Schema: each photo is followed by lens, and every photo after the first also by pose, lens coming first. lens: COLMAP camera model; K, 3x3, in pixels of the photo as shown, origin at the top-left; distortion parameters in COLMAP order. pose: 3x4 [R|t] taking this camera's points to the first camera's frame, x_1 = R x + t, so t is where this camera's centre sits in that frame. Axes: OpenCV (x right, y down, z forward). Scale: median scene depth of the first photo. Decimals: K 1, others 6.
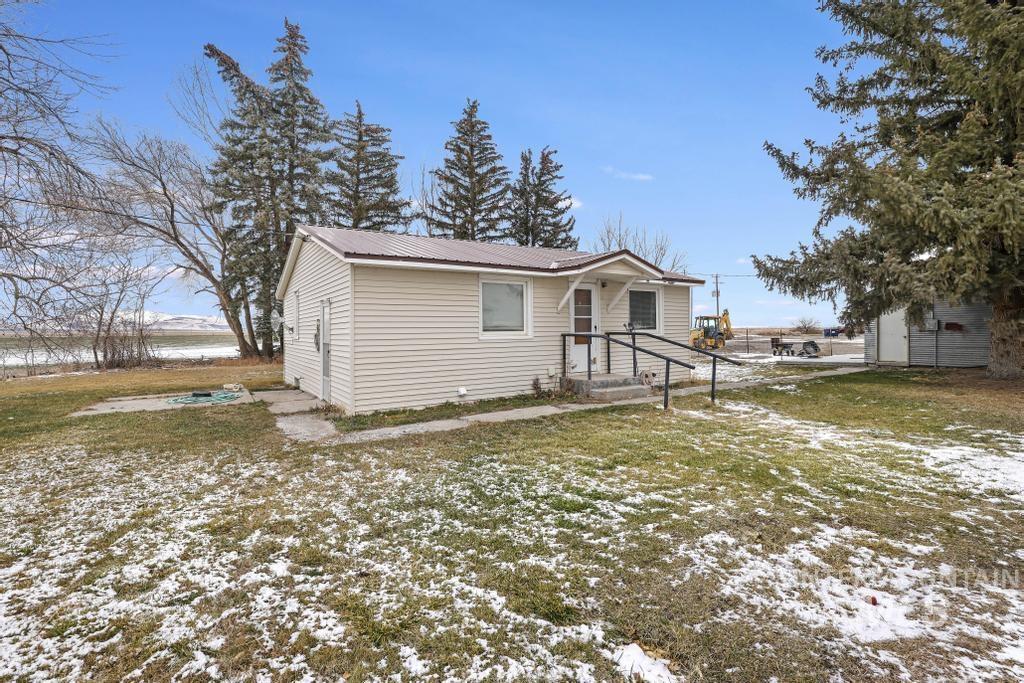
lens RADIAL K [[453.9, 0, 508.8], [0, 453.9, 338.8], [0, 0, 1]] dist [-0.027541, 0.006352]
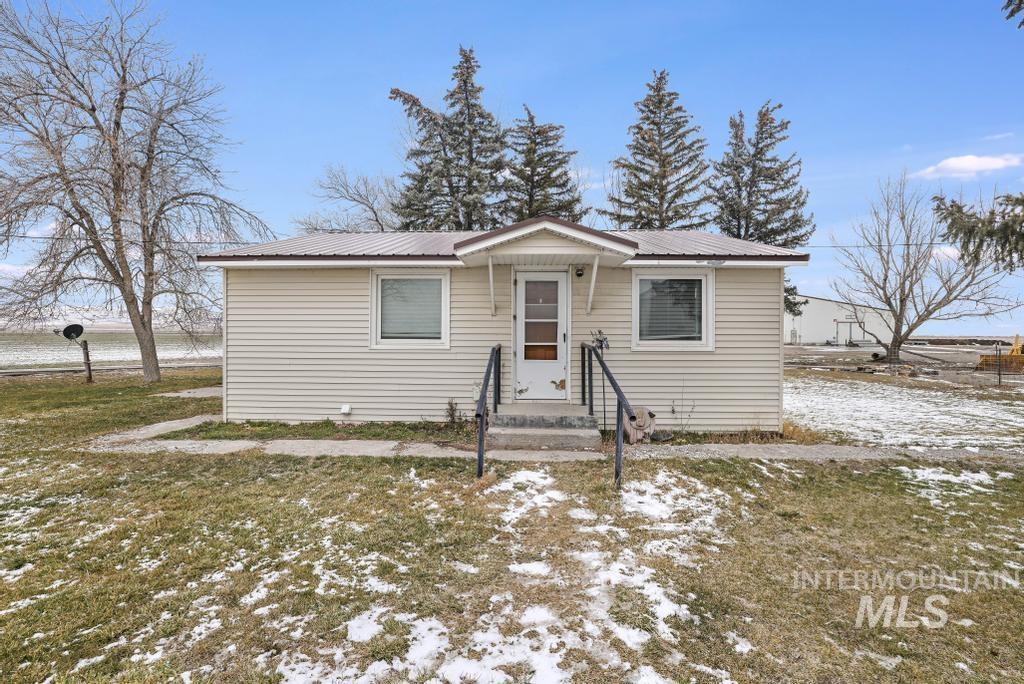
lens RADIAL K [[453.9, 0, 528.3], [0, 453.9, 335.4], [0, 0, 1]] dist [-0.027541, 0.006352]
pose [[0.831437, 0.016962, -0.555361, 0.492633], [-0.025518, 0.999645, -0.007672, -0.017846], [0.555033, 0.020551, 0.831574, 0.376378]]
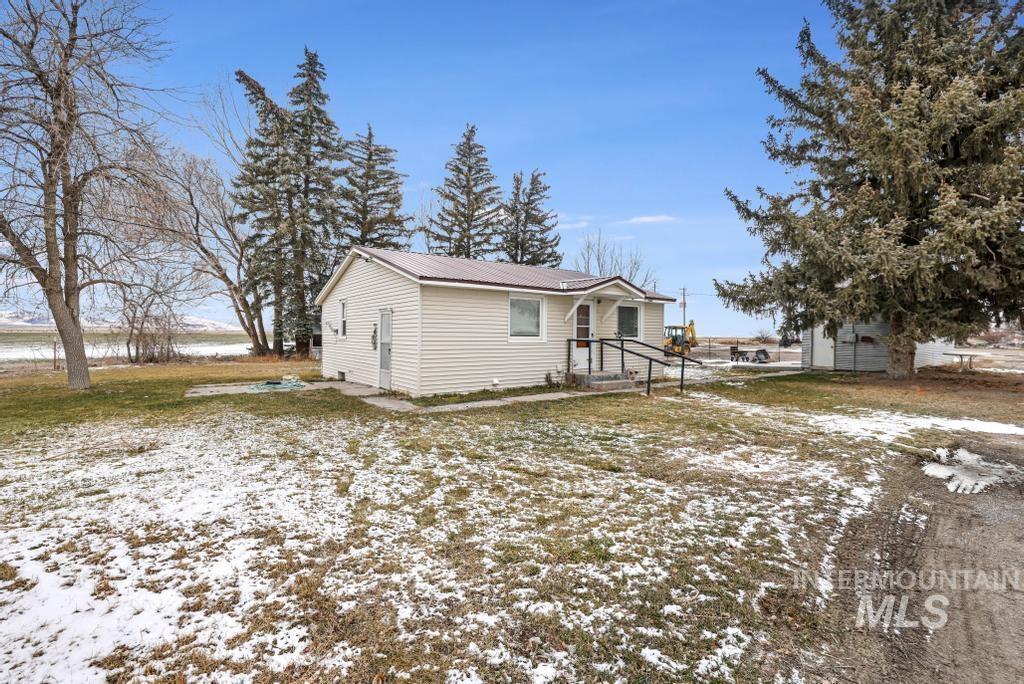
lens RADIAL K [[453.9, 0, 505.2], [0, 453.9, 343.4], [0, 0, 1]] dist [-0.027541, 0.006352]
pose [[0.998155, 0.018335, 0.057887, -0.118833], [-0.018330, 0.999832, -0.000616, 0.004709], [-0.057888, -0.000446, 0.998323, -0.243834]]
